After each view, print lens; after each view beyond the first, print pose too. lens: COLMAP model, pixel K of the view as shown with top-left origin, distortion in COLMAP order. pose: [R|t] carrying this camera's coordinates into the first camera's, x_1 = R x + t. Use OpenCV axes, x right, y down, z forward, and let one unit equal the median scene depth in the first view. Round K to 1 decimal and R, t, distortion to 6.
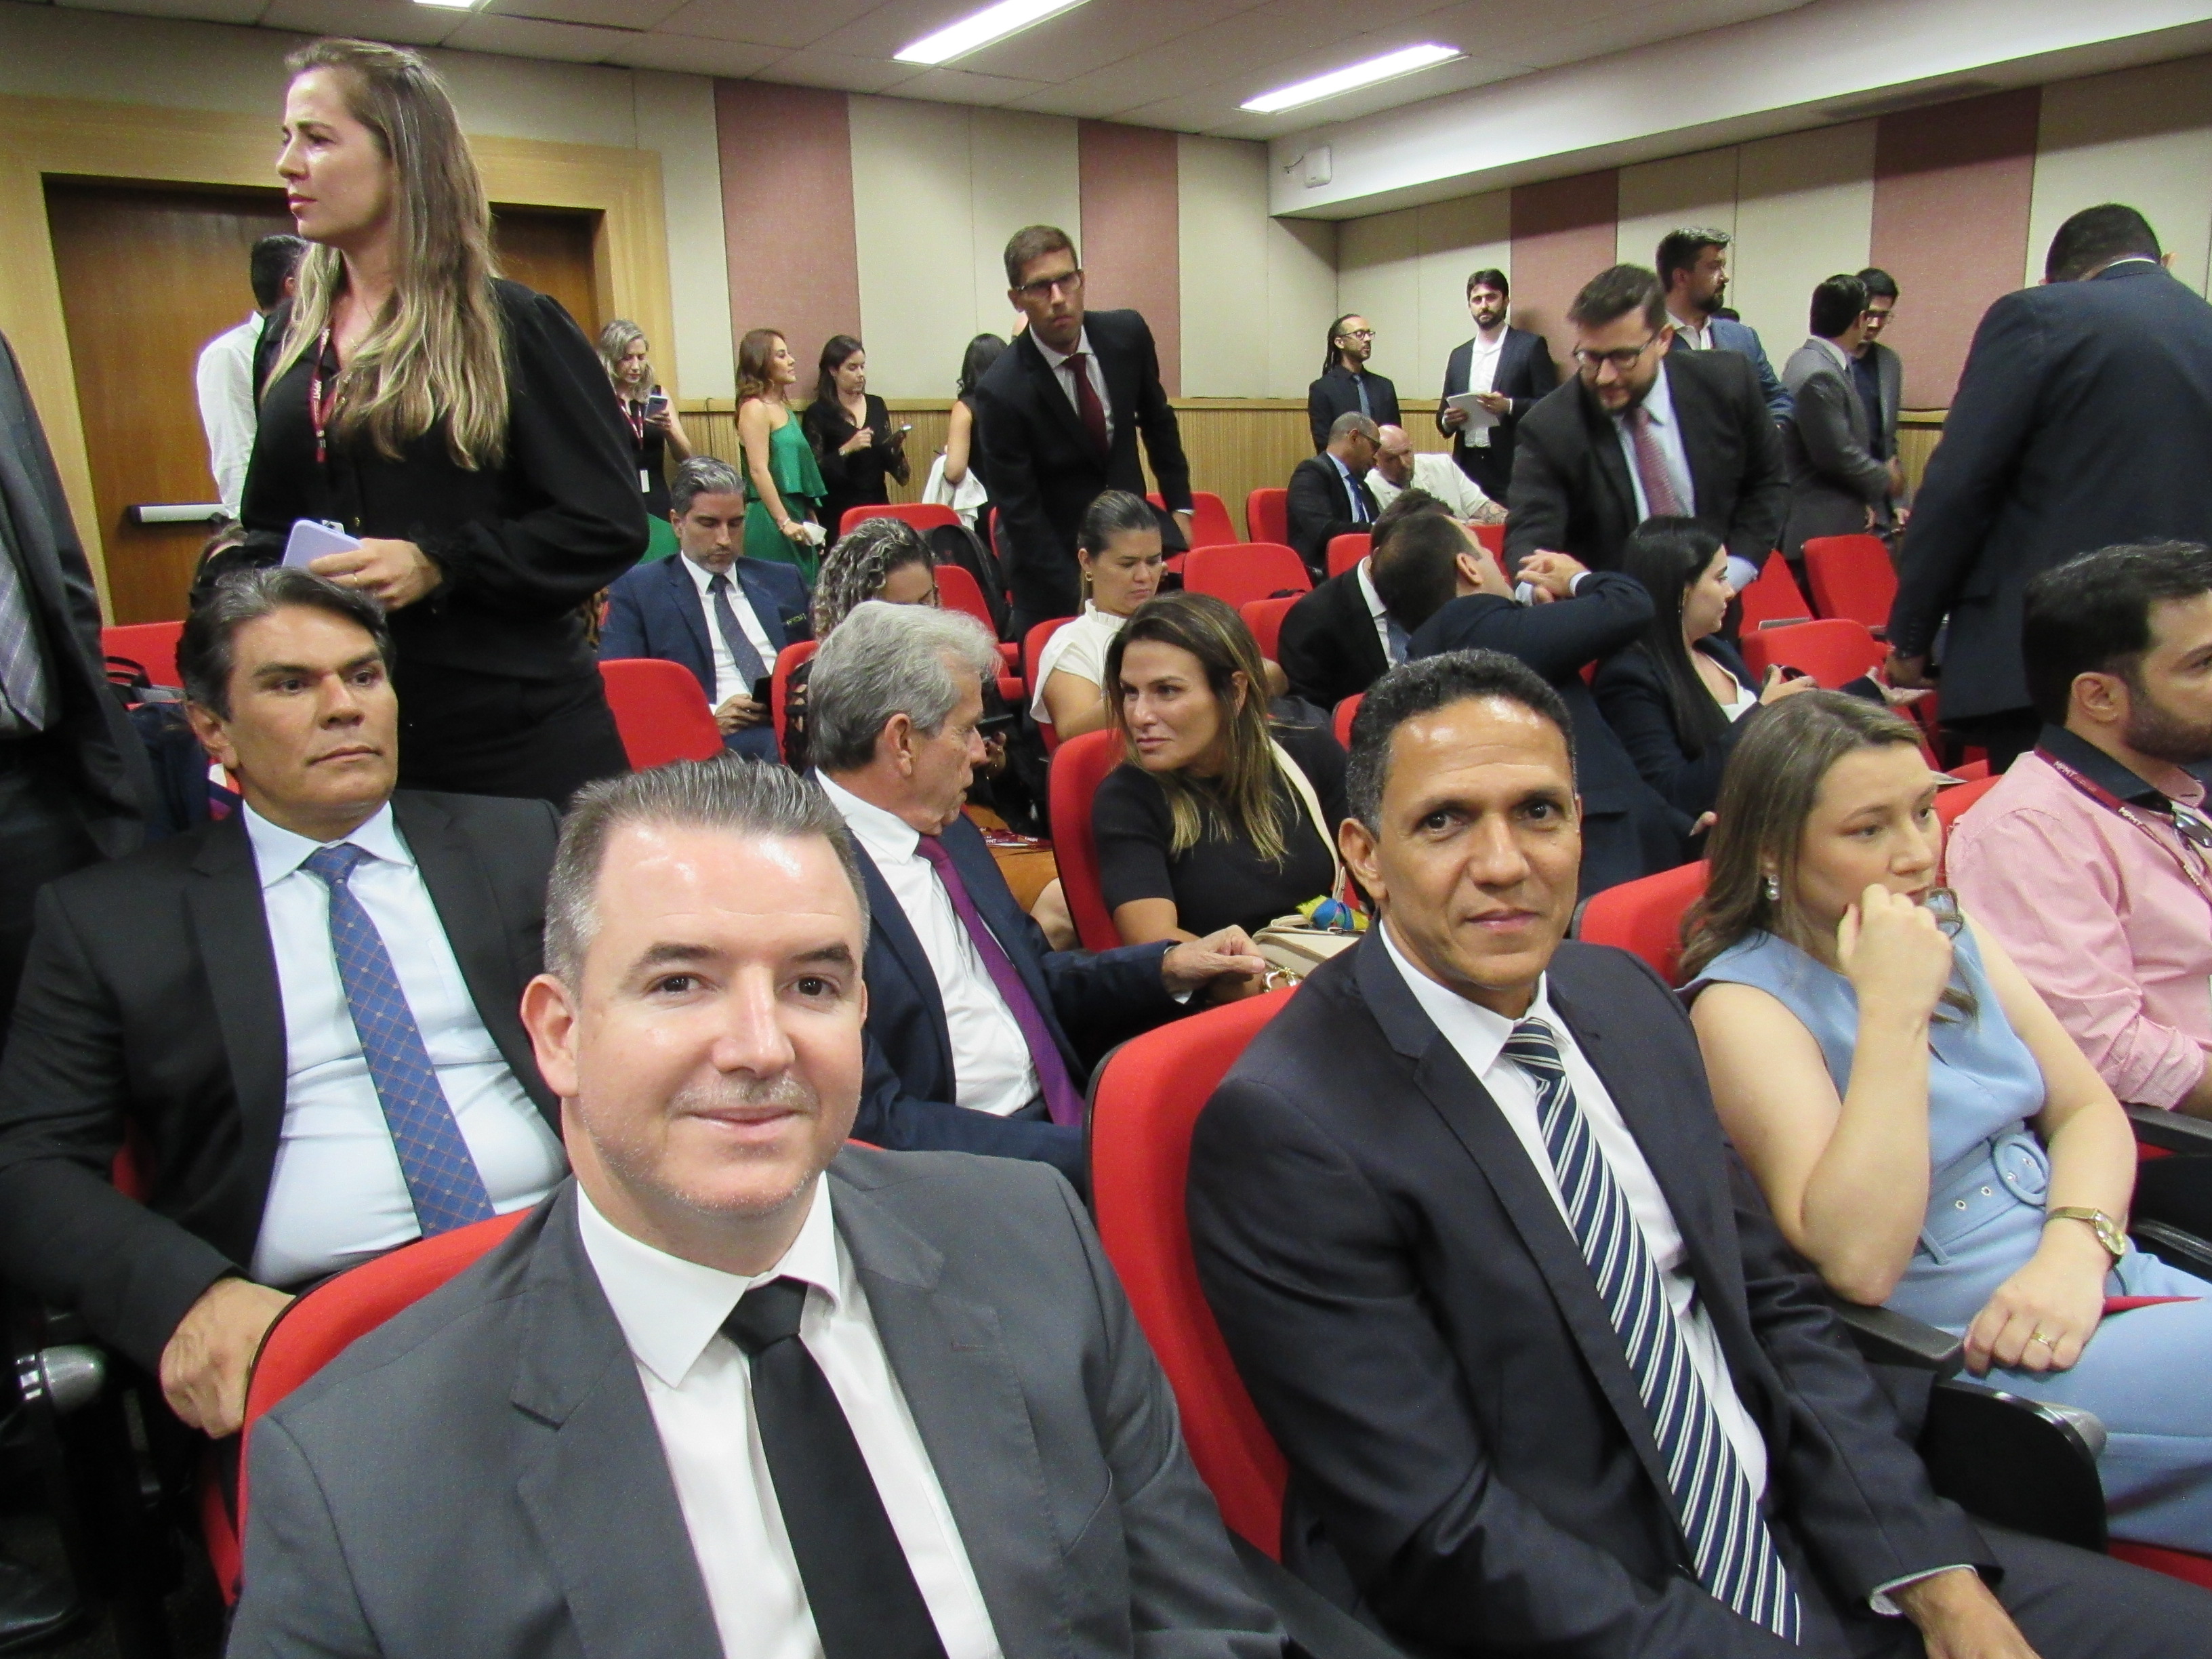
lens RADIAL K [[1576.7, 0, 1097.6], [0, 1576.7, 830.7], [0, 0, 1]] dist [-0.014537, -0.003476]
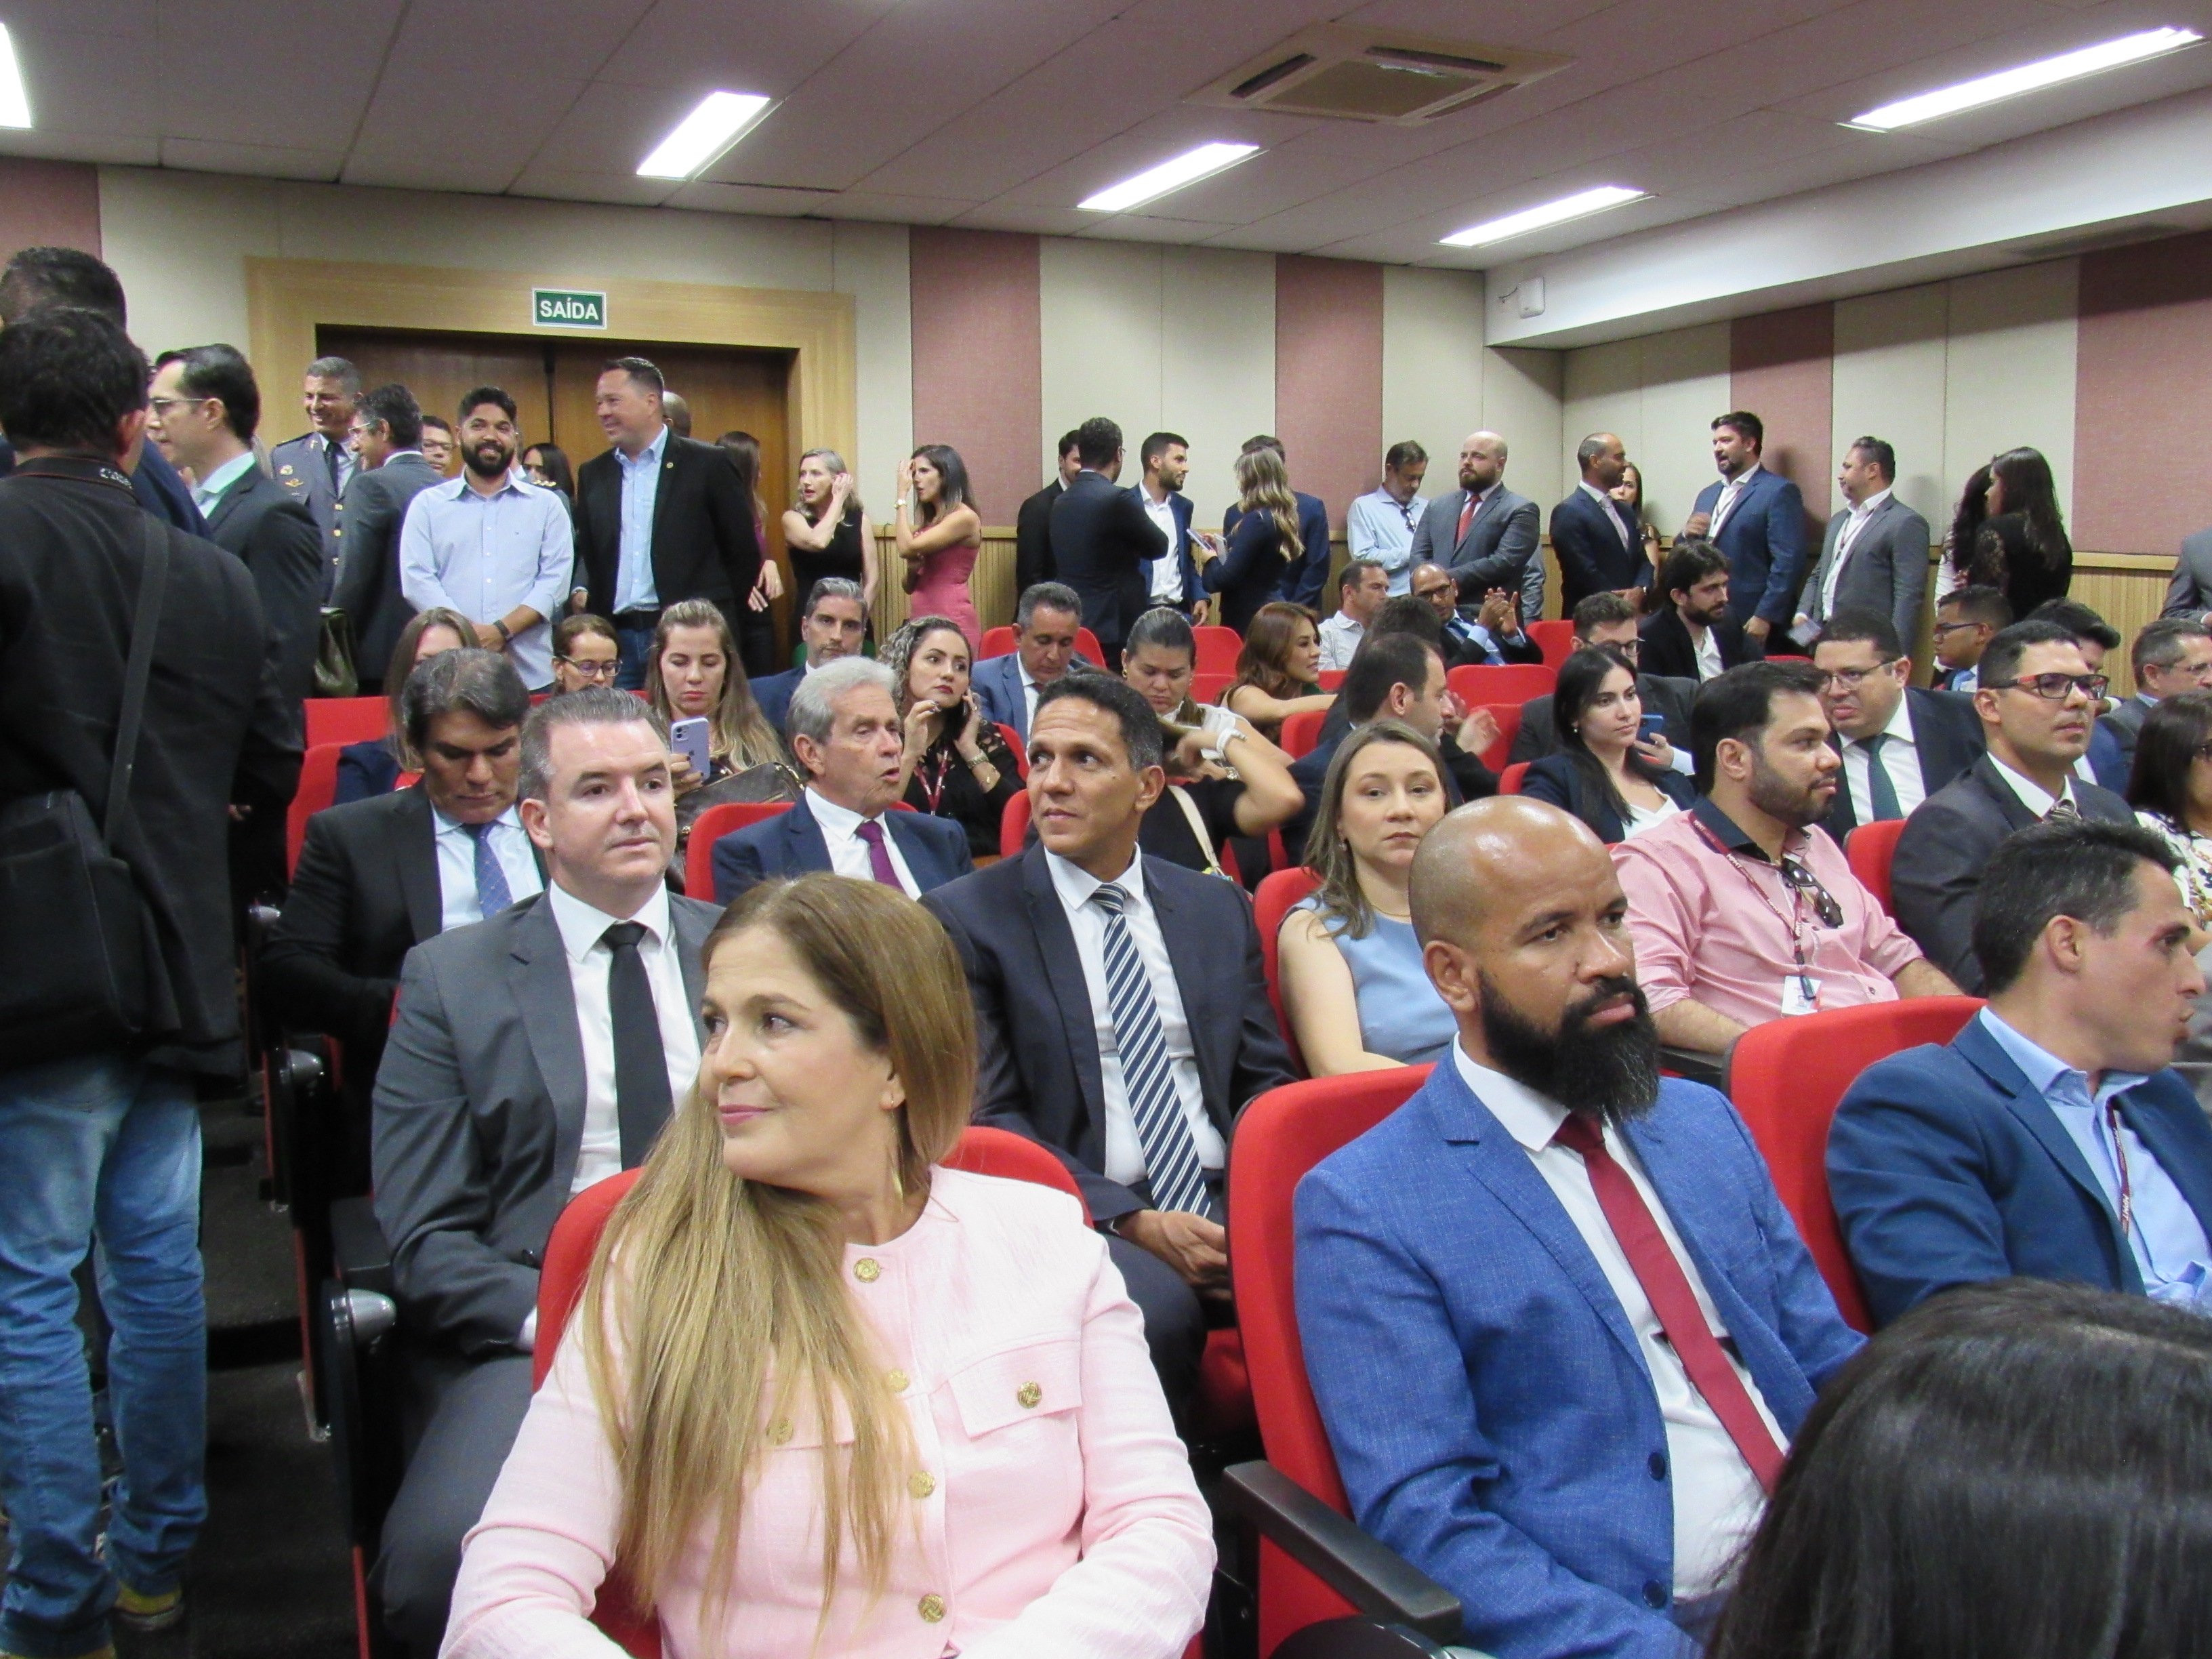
lens RADIAL K [[1942.3, 0, 1098.7], [0, 1942.3, 809.9], [0, 0, 1]] dist [-0.028594, -0.009951]
pose [[0.985023, 0.038300, -0.168117, 0.110555], [-0.058588, 0.991351, -0.117433, 0.051188], [0.162165, 0.125524, 0.978747, -0.194613]]
